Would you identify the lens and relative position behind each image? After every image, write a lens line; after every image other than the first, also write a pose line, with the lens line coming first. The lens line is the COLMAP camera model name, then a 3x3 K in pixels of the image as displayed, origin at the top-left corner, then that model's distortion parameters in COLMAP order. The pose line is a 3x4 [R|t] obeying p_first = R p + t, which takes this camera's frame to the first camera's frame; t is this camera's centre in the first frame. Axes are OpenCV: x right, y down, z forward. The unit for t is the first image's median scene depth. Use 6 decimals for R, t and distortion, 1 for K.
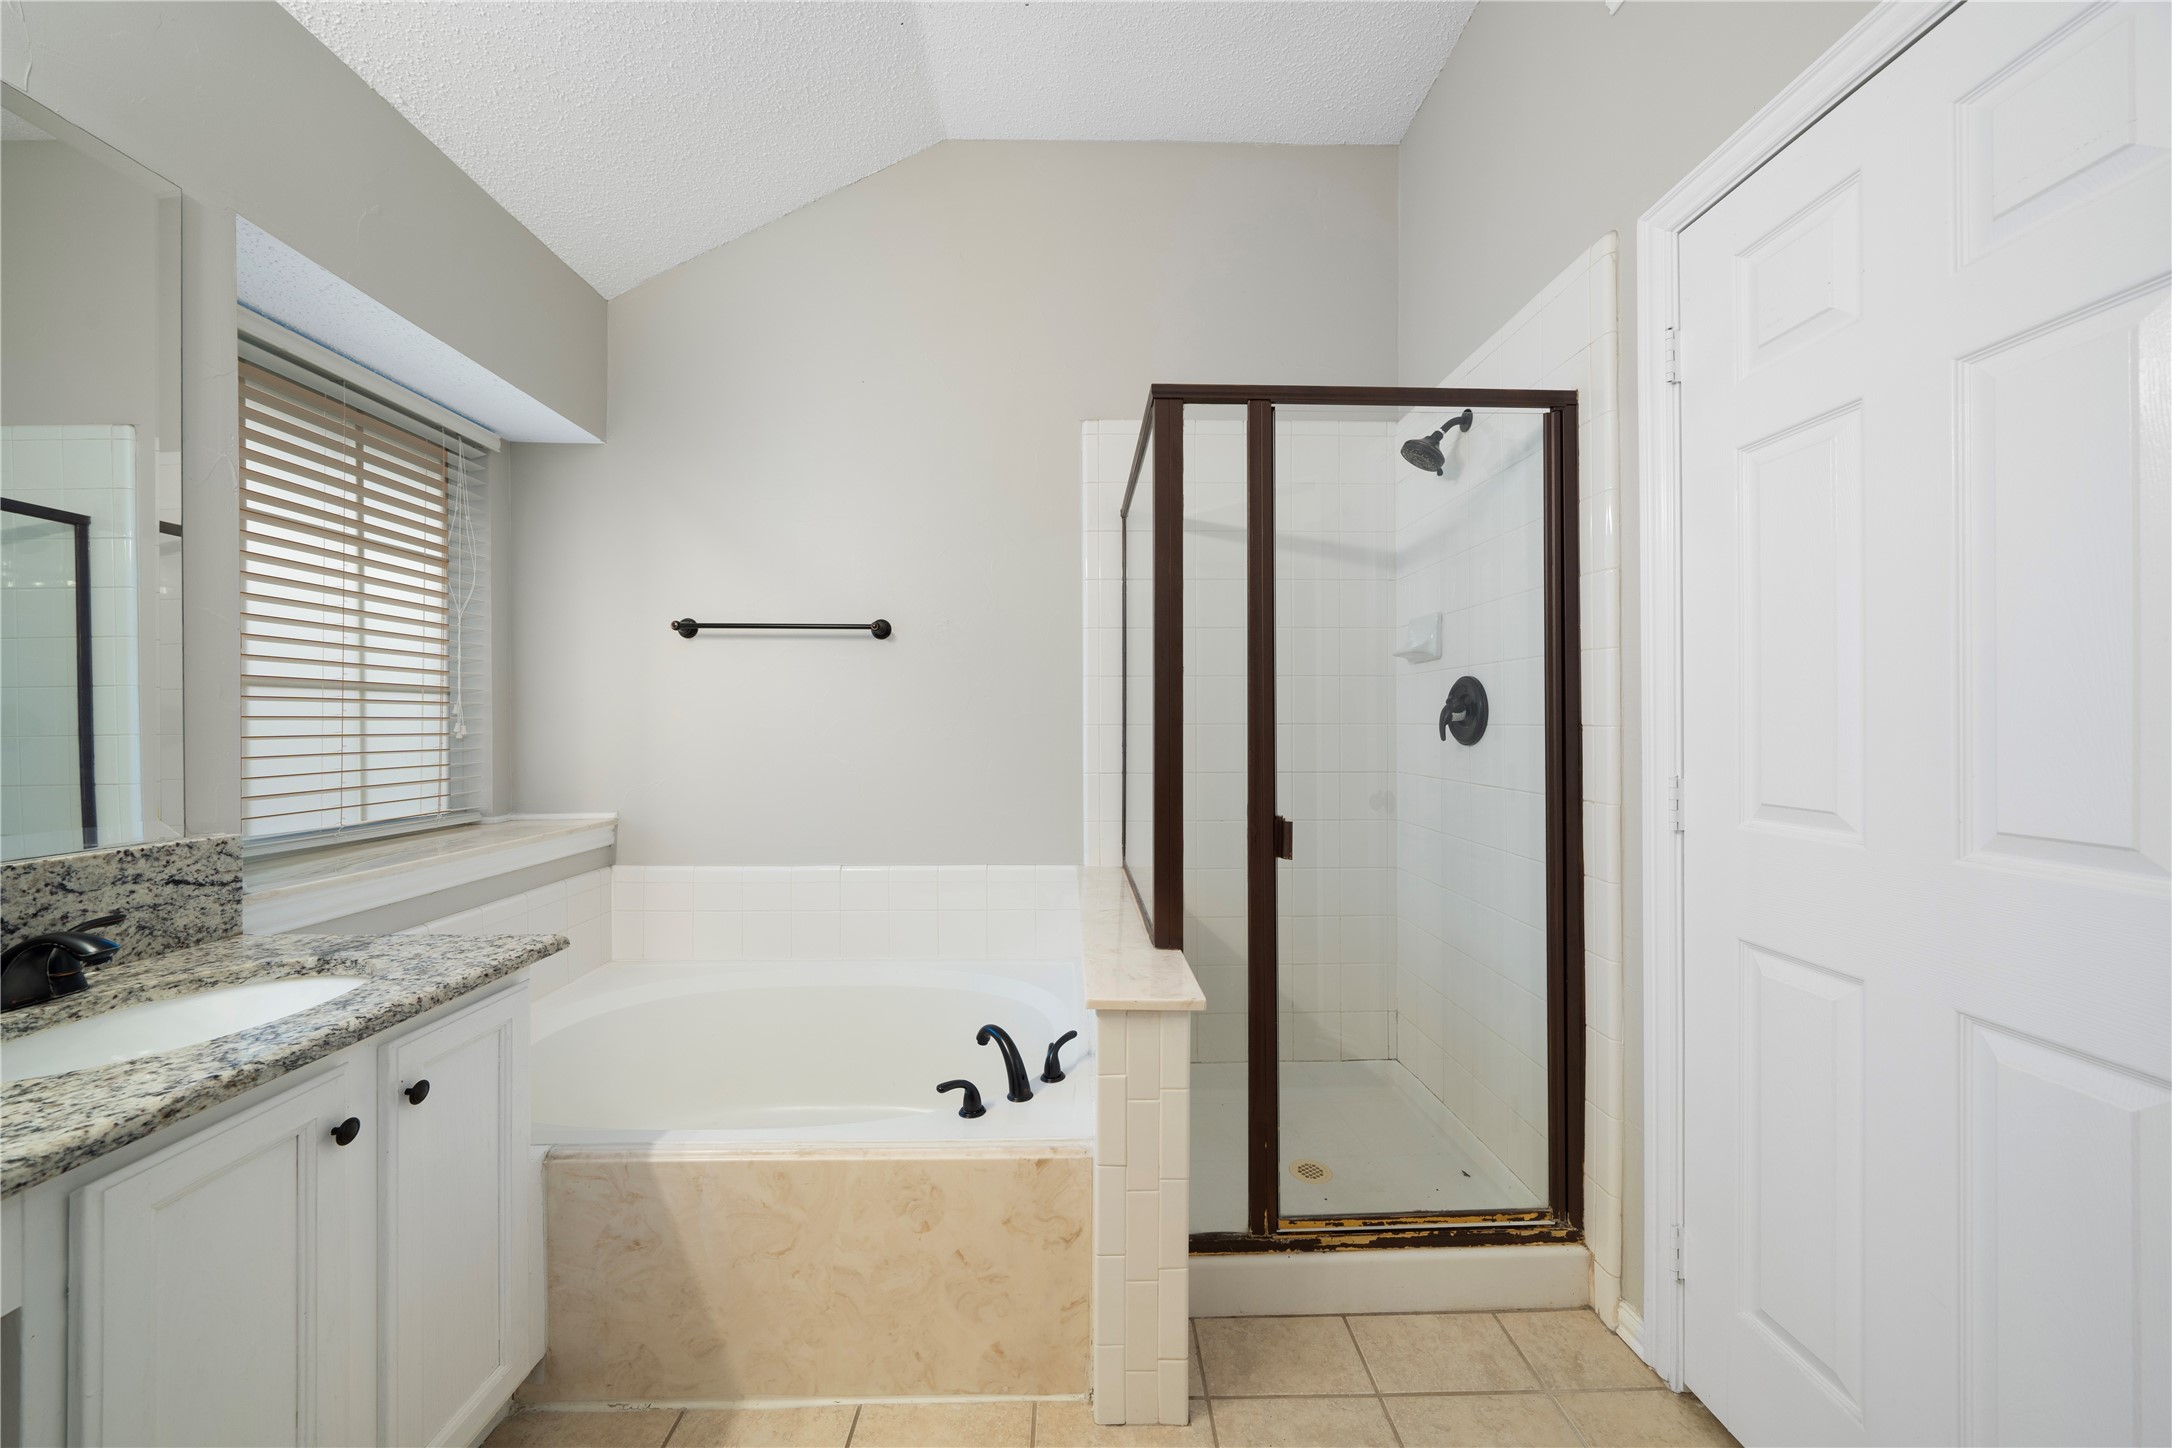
lens RADIAL K [[751.7, 0, 1086.0], [0, 751.7, 724.0], [0, 0, 1]] dist [-0.004145, -0.000076]
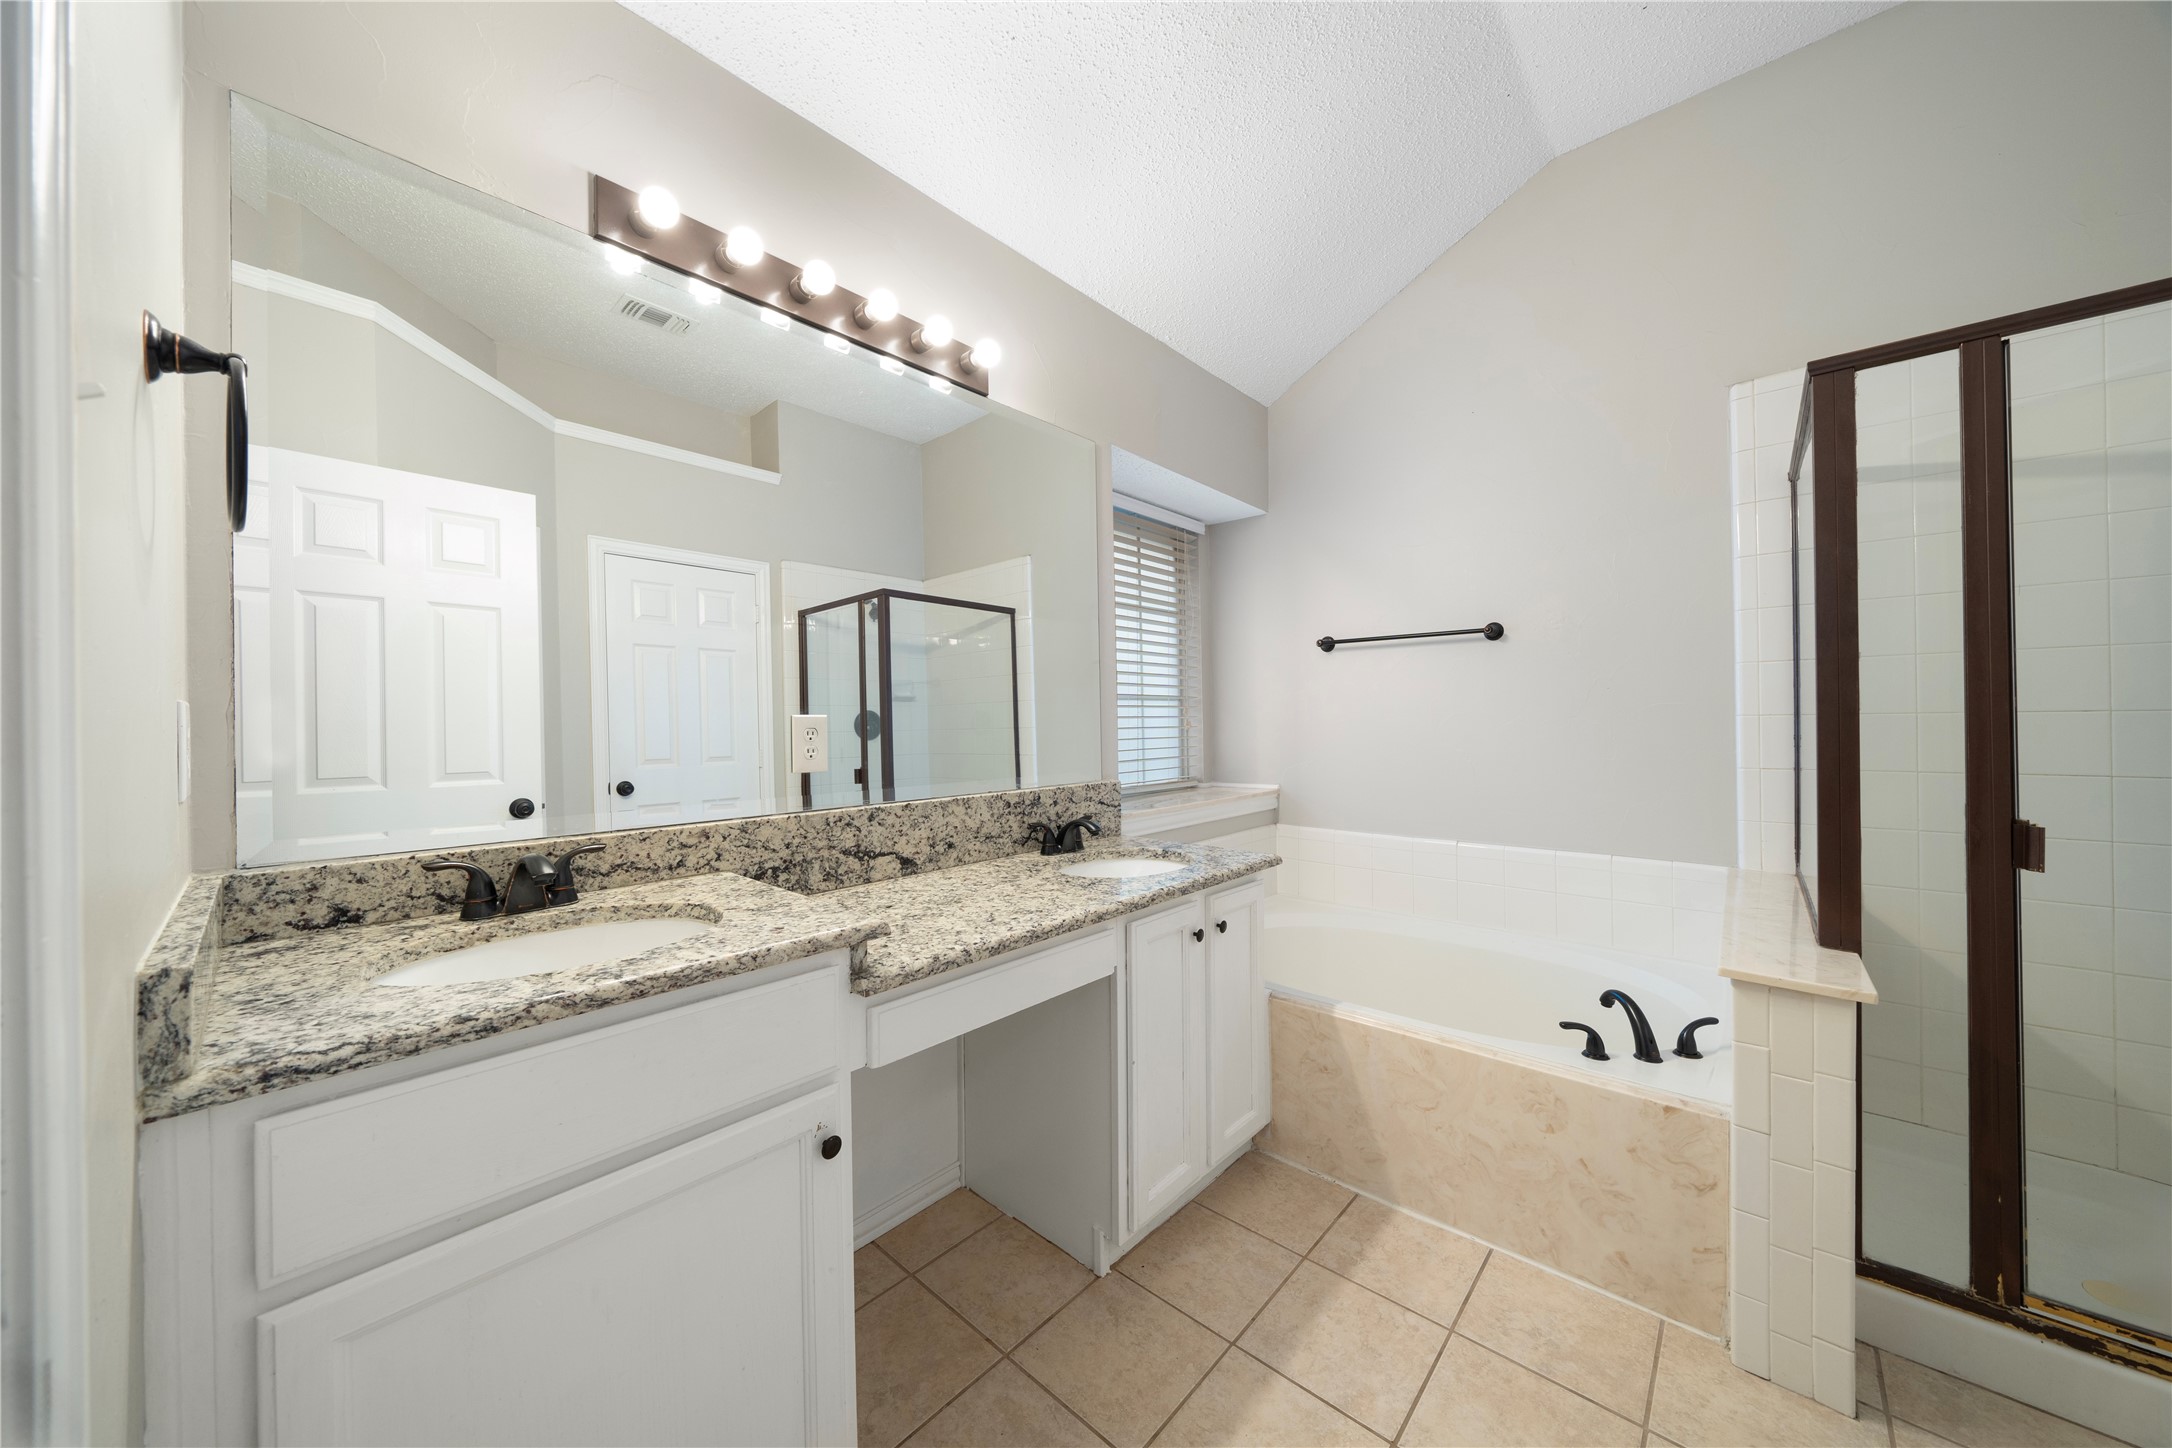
lens RADIAL K [[739.9, 0, 1086.3], [0, 739.9, 719.4], [0, 0, 1]] dist [-0.007516, 0.000201]
pose [[0.729379, -0.009196, -0.684048, 0.060604], [0.010366, 0.999943, -0.002390, -0.000427], [0.684032, -0.005347, 0.729433, -0.384017]]
